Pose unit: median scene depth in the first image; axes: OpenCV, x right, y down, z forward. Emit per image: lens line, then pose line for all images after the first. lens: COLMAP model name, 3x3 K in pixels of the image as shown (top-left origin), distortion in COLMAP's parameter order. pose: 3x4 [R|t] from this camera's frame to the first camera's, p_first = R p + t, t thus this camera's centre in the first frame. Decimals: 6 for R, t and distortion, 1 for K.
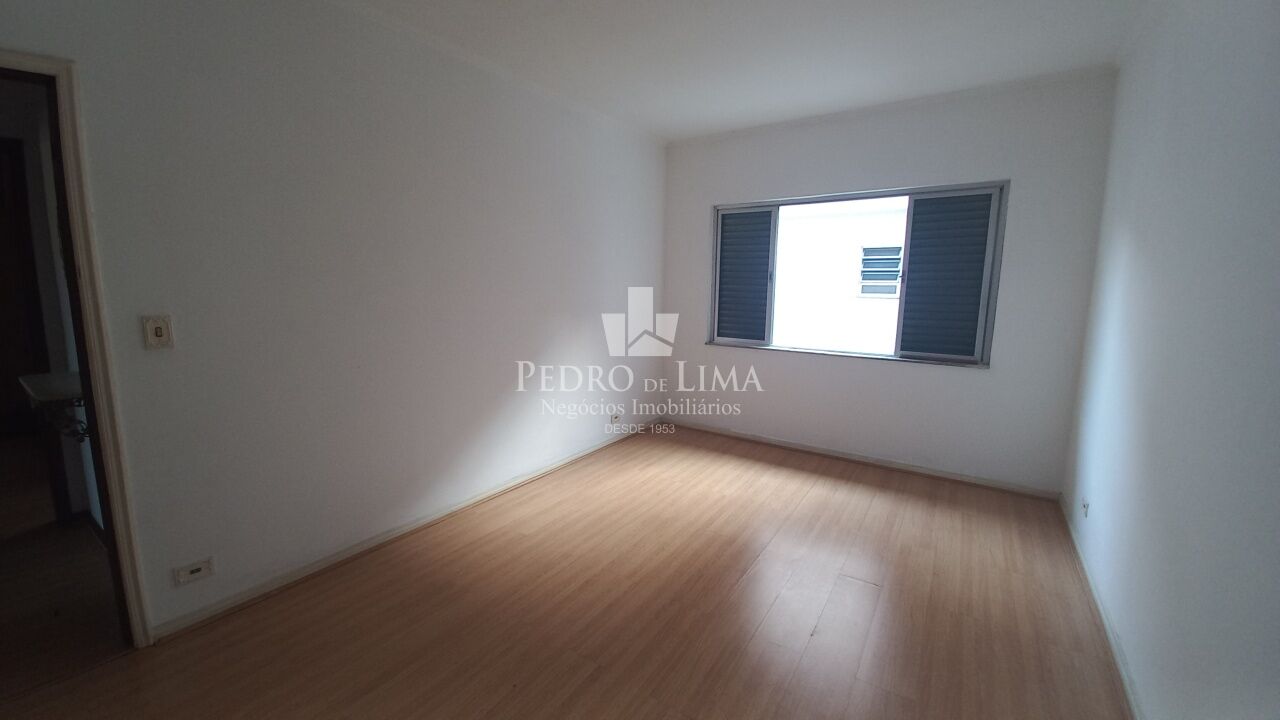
lens RADIAL K [[507.1, 0, 627.3], [0, 507.1, 356.0], [0, 0, 1]] dist [-0.001470, -0.000517]
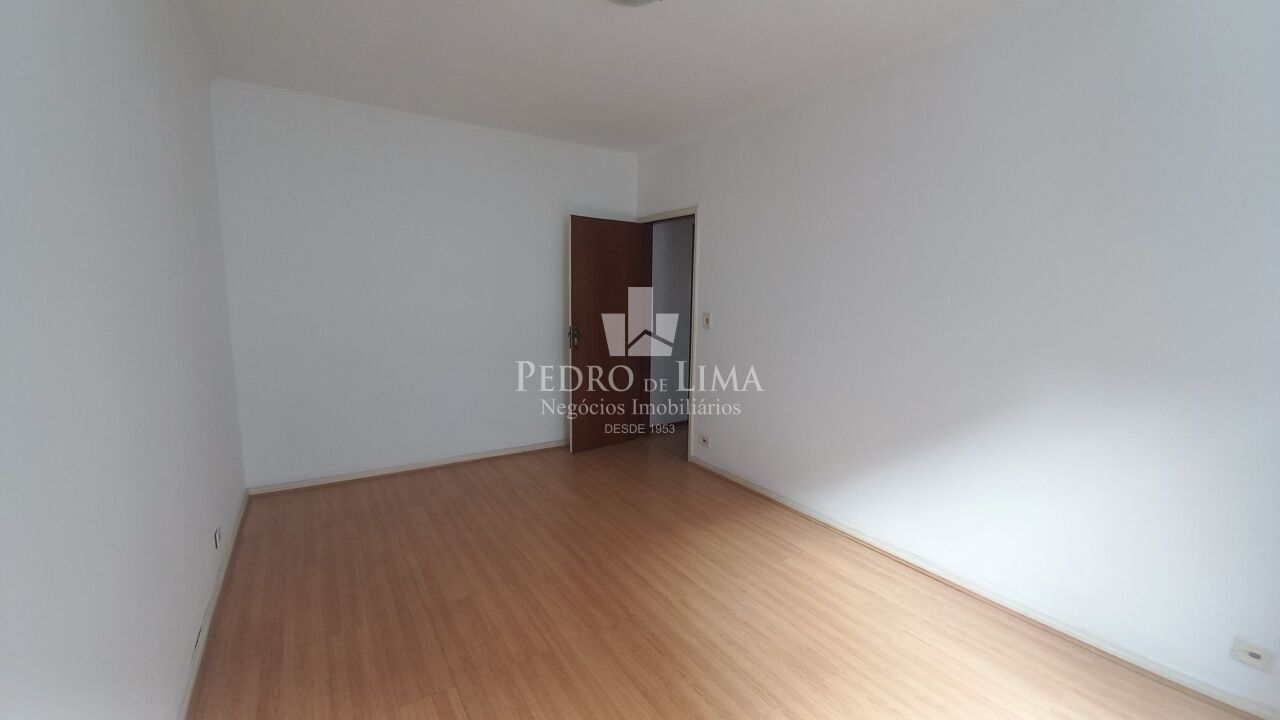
lens RADIAL K [[507.1, 0, 632.4], [0, 507.1, 363.4], [0, 0, 1]] dist [-0.001470, -0.000517]
pose [[-0.397192, 0.121715, -0.909629, 0.643600], [-0.147144, 0.969897, 0.194030, -0.135747], [0.905863, 0.210914, -0.367326, 0.865101]]
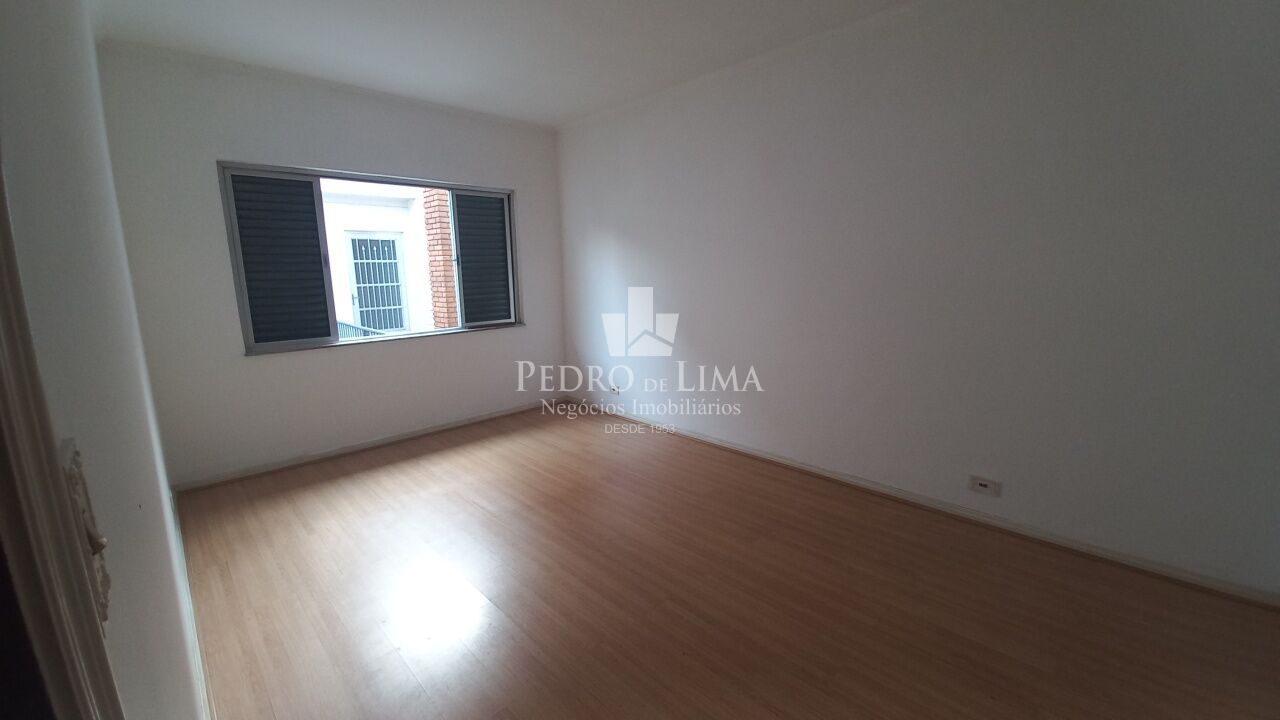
lens RADIAL K [[507.1, 0, 635.1], [0, 507.1, 359.7], [0, 0, 1]] dist [-0.001470, -0.000517]
pose [[0.170834, -0.189867, 0.966833, -0.608393], [0.159365, 0.973662, 0.163049, -0.064254], [-0.972326, 0.126225, 0.196593, 0.439279]]
